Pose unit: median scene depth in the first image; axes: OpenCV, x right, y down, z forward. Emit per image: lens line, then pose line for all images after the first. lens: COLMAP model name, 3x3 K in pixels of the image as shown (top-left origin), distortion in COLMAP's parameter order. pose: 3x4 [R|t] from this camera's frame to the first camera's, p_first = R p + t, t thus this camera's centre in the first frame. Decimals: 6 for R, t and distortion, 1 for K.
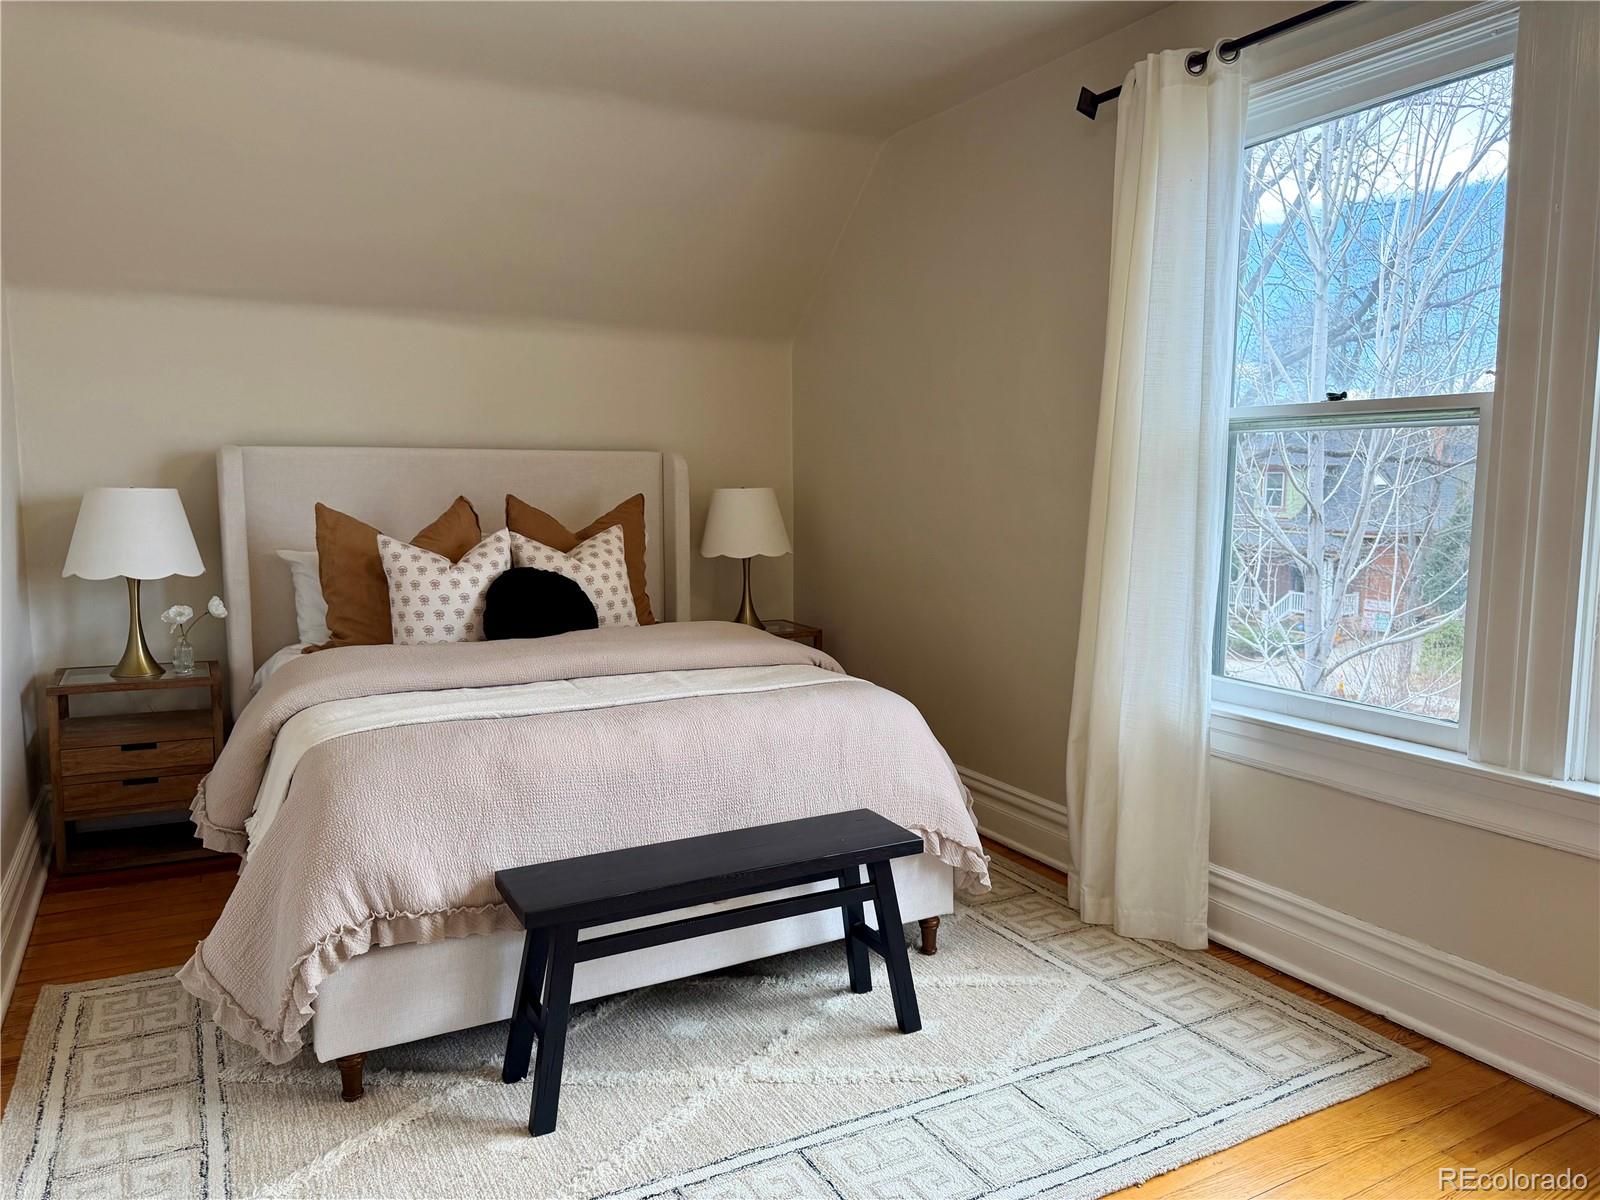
lens RADIAL K [[1122.4, 0, 797.2], [0, 1122.4, 599.6], [0, 0, 1]] dist [0.020429, -0.029432]
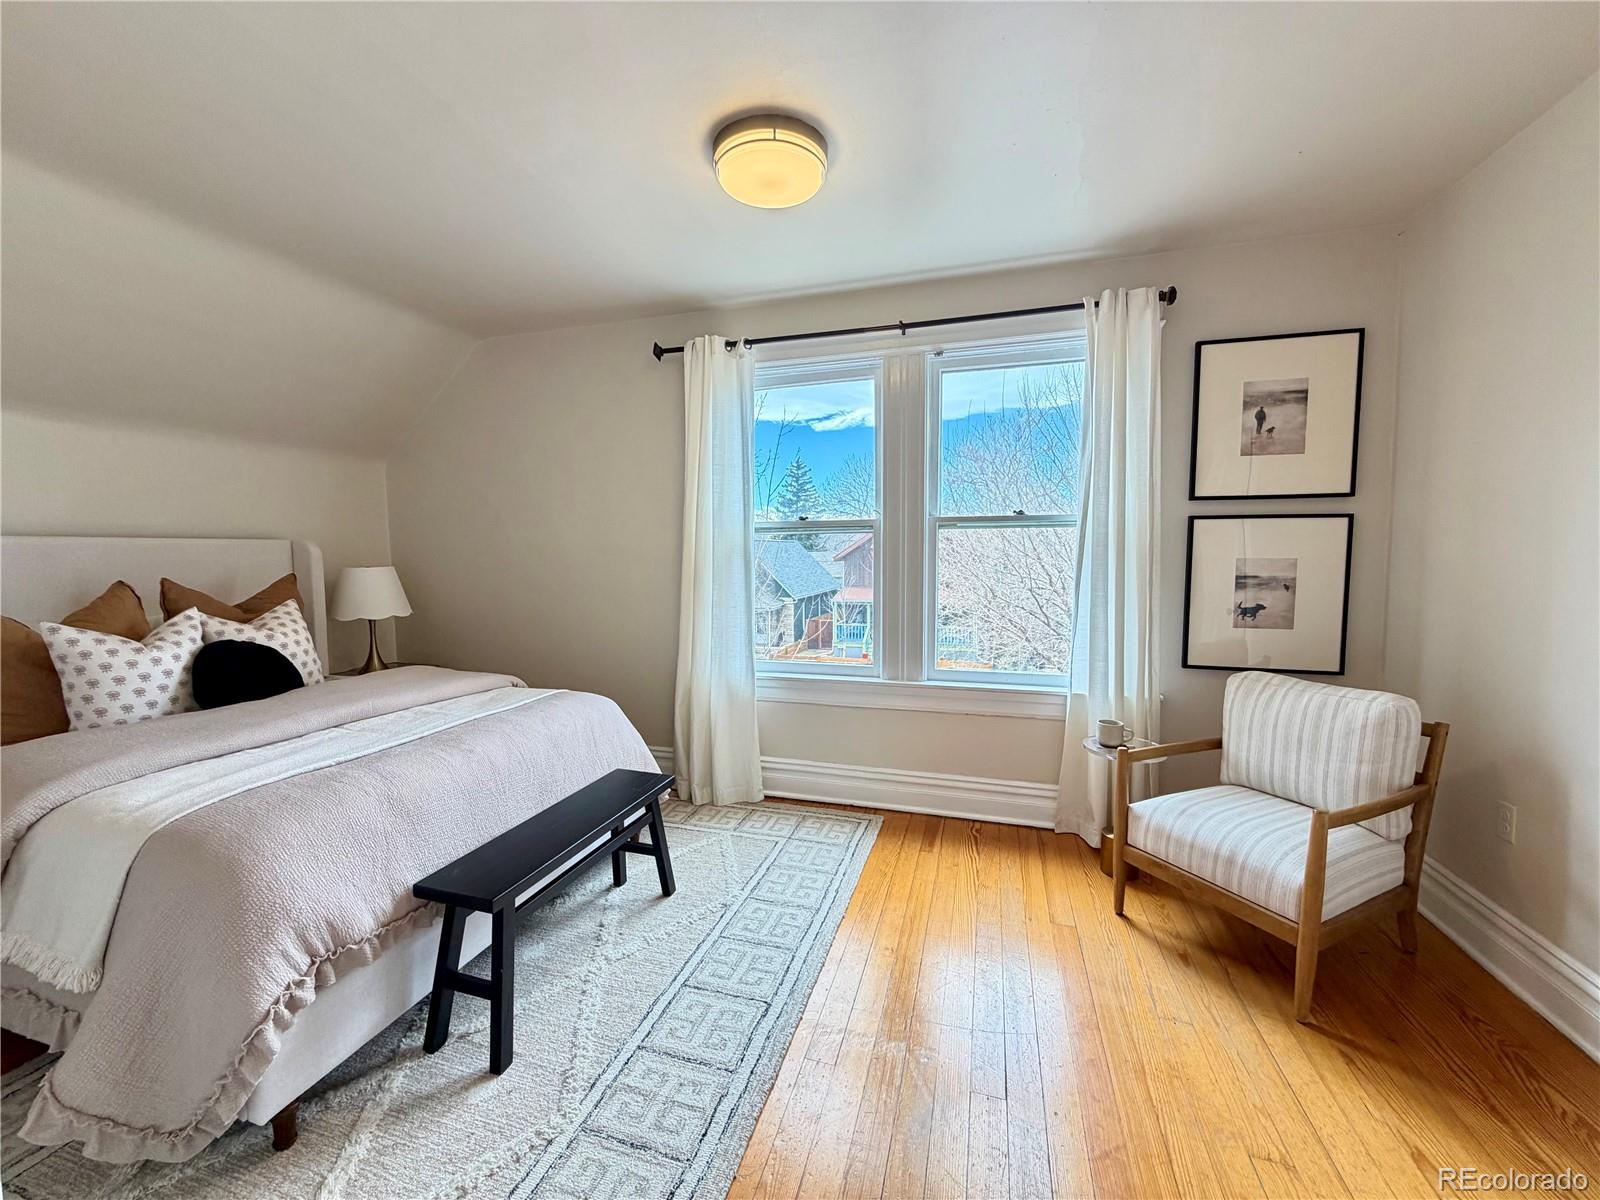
lens RADIAL K [[636.7, 0, 798.8], [0, 636.7, 593.7], [0, 0, 1]] dist [0.004657, -0.001121]
pose [[0.717327, -0.051056, 0.694864, -0.347817], [0.084182, 0.996356, -0.013696, -0.022639], [-0.691633, 0.068320, 0.719011, 0.152115]]
